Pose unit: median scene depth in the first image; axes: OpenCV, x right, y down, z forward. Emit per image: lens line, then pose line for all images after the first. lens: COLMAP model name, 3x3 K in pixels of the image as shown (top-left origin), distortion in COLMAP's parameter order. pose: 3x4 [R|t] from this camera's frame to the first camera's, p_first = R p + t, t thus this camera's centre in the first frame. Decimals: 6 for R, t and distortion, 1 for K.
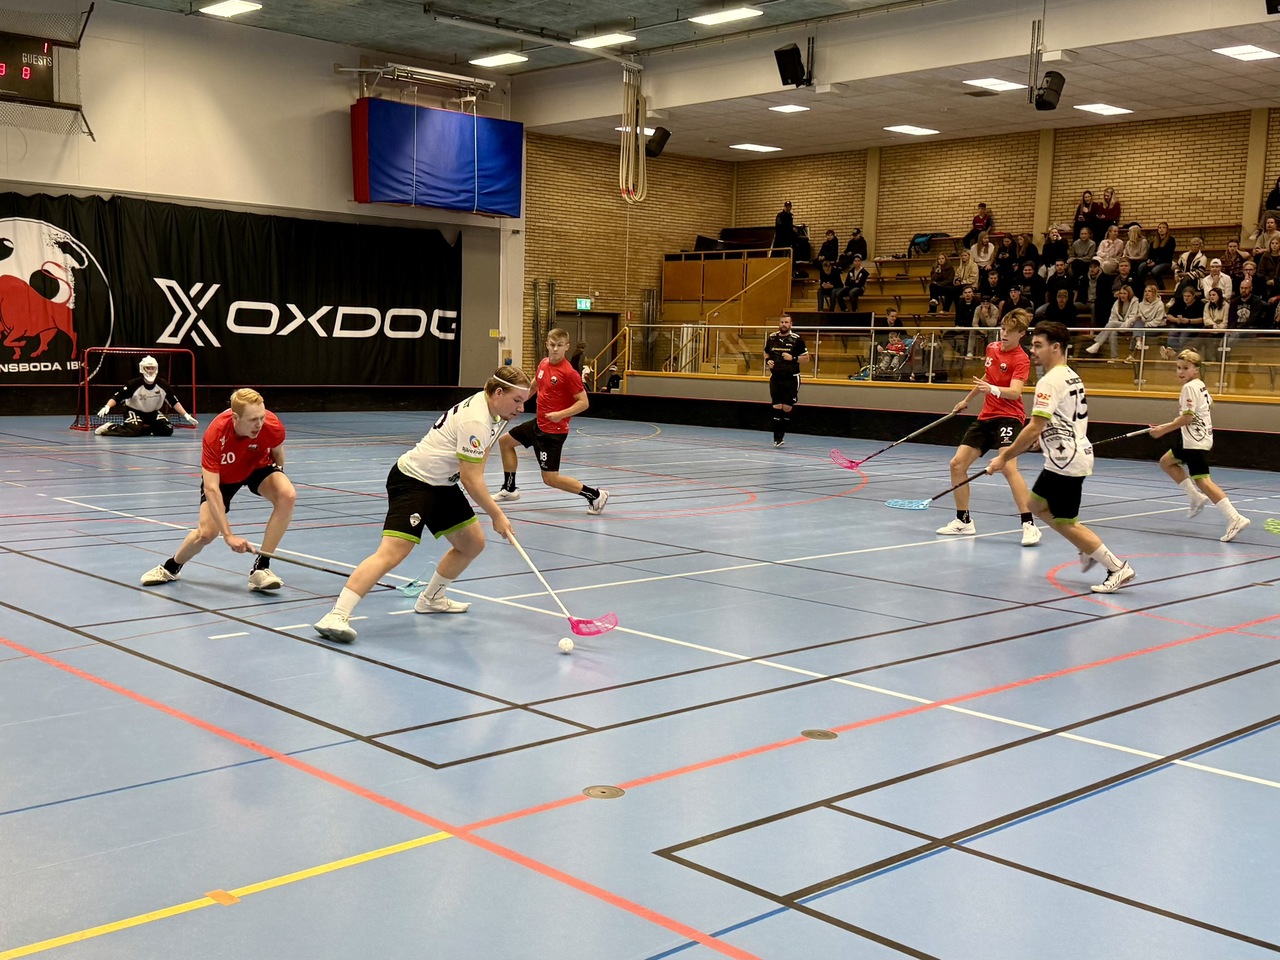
lens RADIAL K [[1455.1, 0, 593.9], [0, 1455.1, 505.6], [0, 0, 1]] dist [0.291289, -0.693984]
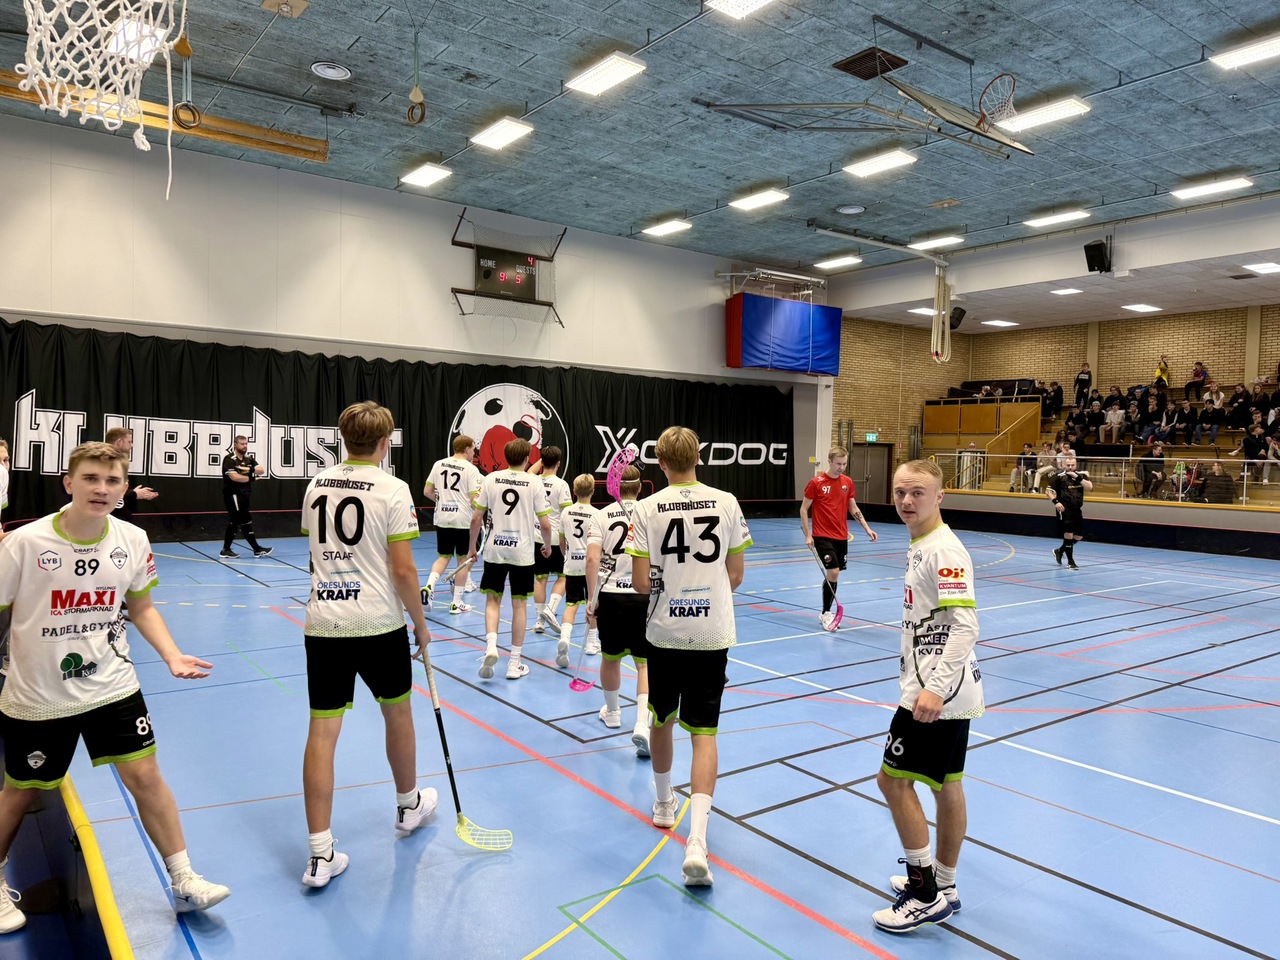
lens RADIAL K [[892.2, 0, 640.0], [0, 892.2, 480.0], [0, 0, 1]] dist [0.137361, -0.219899]
pose [[0.994632, -0.001068, -0.103470, -0.155500], [-0.007517, 0.996559, -0.082546, -0.032248], [0.103202, 0.082881, 0.991201, 0.177926]]
